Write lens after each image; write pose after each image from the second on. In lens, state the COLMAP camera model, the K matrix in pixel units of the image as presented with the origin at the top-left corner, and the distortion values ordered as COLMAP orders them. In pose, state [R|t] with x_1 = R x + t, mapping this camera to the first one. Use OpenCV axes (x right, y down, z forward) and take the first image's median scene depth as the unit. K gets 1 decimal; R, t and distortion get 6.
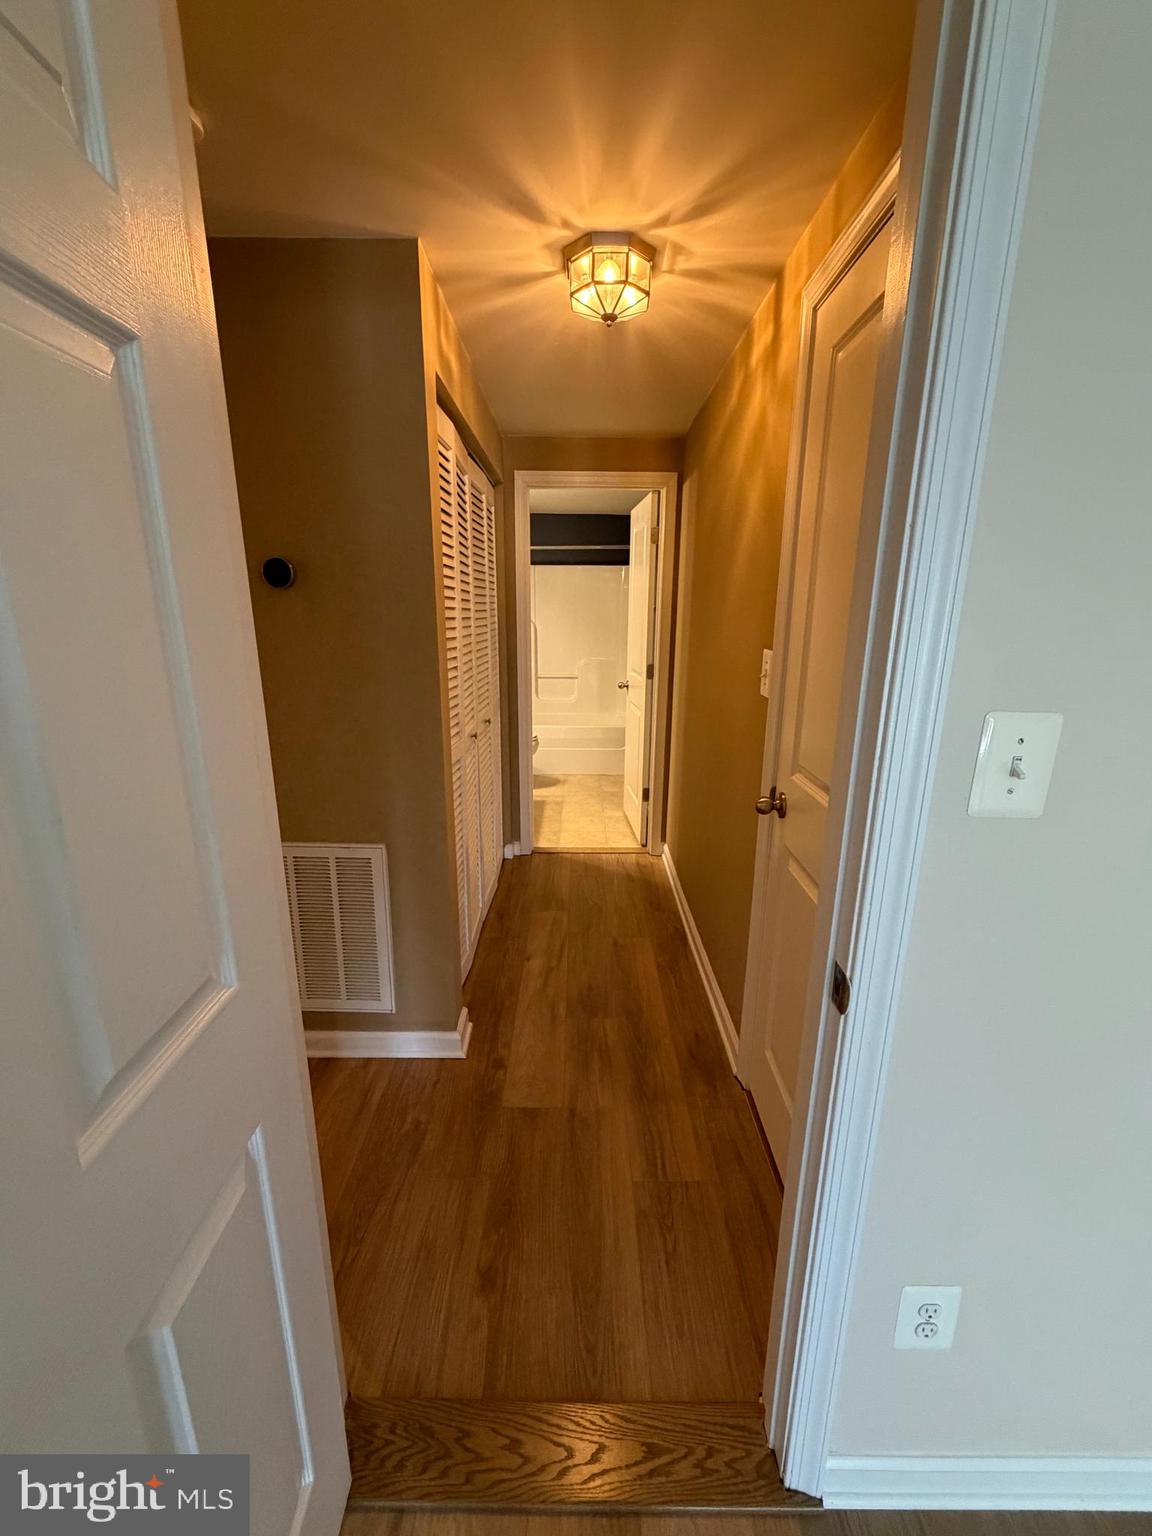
lens RADIAL K [[611.7, 0, 585.1], [0, 611.7, 766.8], [0, 0, 1]] dist [-0.002812, -0.000232]
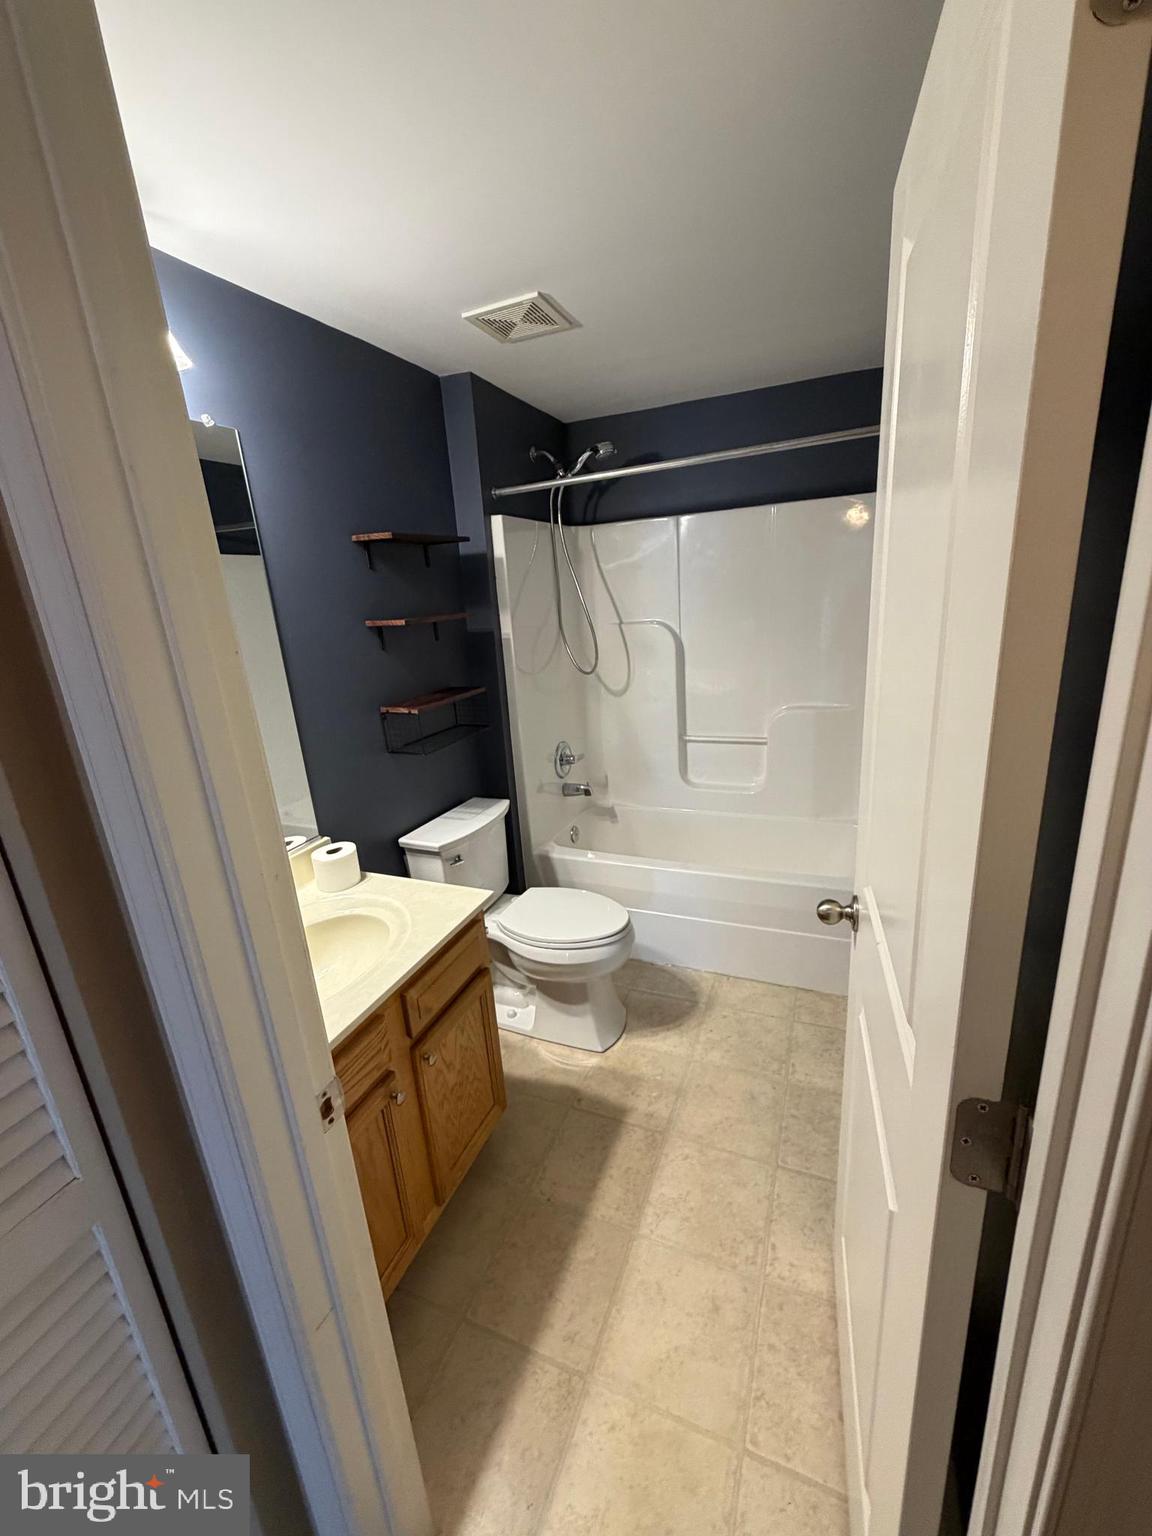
lens RADIAL K [[616.4, 0, 573.8], [0, 616.4, 769.1], [0, 0, 1]] dist [-0.000338, -0.000382]
pose [[0.915963, 0.035343, -0.399704, 0.055047], [-0.016752, 0.998613, 0.049910, -0.185458], [0.400913, -0.039020, 0.915285, 0.619552]]
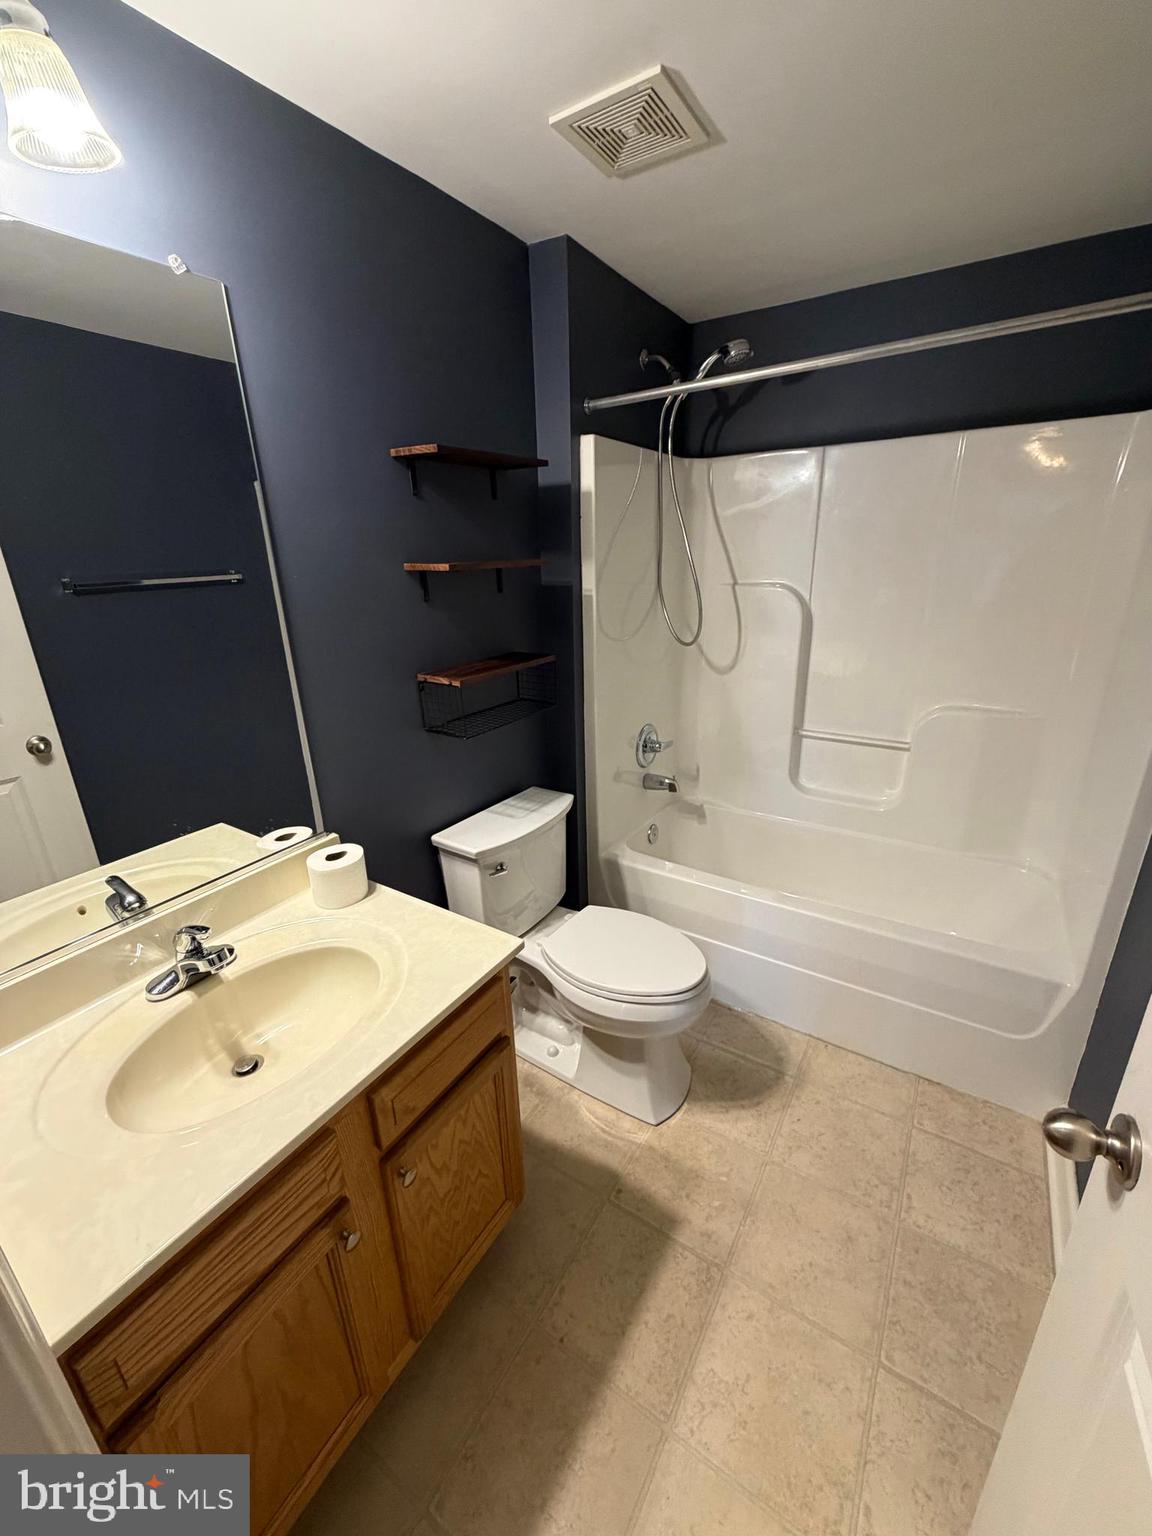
lens RADIAL K [[613.8, 0, 574.7], [0, 613.8, 772.6], [0, 0, 1]] dist [-0.002750, -0.000197]
pose [[0.838493, 0.148939, -0.524164, 0.019196], [-0.094274, 0.987066, 0.129663, -0.203335], [0.536696, -0.059307, 0.841689, 0.716452]]
